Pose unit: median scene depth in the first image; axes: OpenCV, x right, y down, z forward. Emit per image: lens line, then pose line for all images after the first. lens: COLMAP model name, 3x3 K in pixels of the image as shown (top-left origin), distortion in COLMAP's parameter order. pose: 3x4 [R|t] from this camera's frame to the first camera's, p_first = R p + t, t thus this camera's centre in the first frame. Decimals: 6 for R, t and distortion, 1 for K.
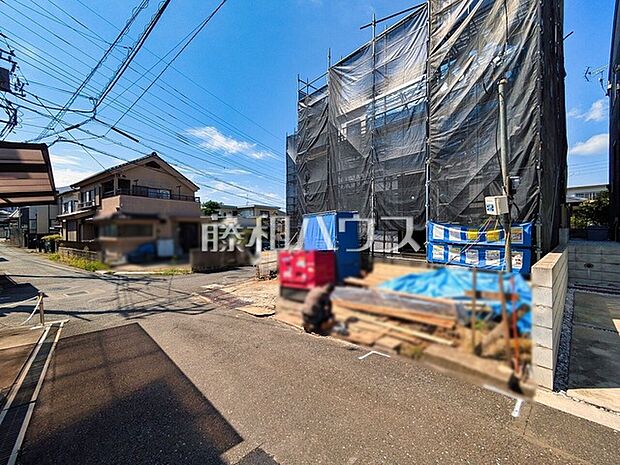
lens RADIAL K [[246.1, 0, 311.8], [0, 246.1, 231.6], [0, 0, 1]] dist [0.000512, 0.000633]
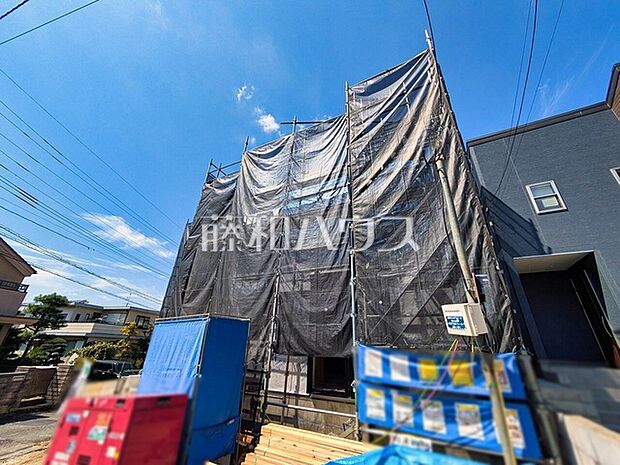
lens RADIAL K [[246.1, 0, 311.8], [0, 246.1, 231.6], [0, 0, 1]] dist [0.000512, 0.000633]
pose [[0.934094, 0.188794, 0.303027, 0.134487], [-0.037825, 0.896305, -0.441822, -0.013377], [-0.355018, 0.401241, 0.844374, 0.421678]]
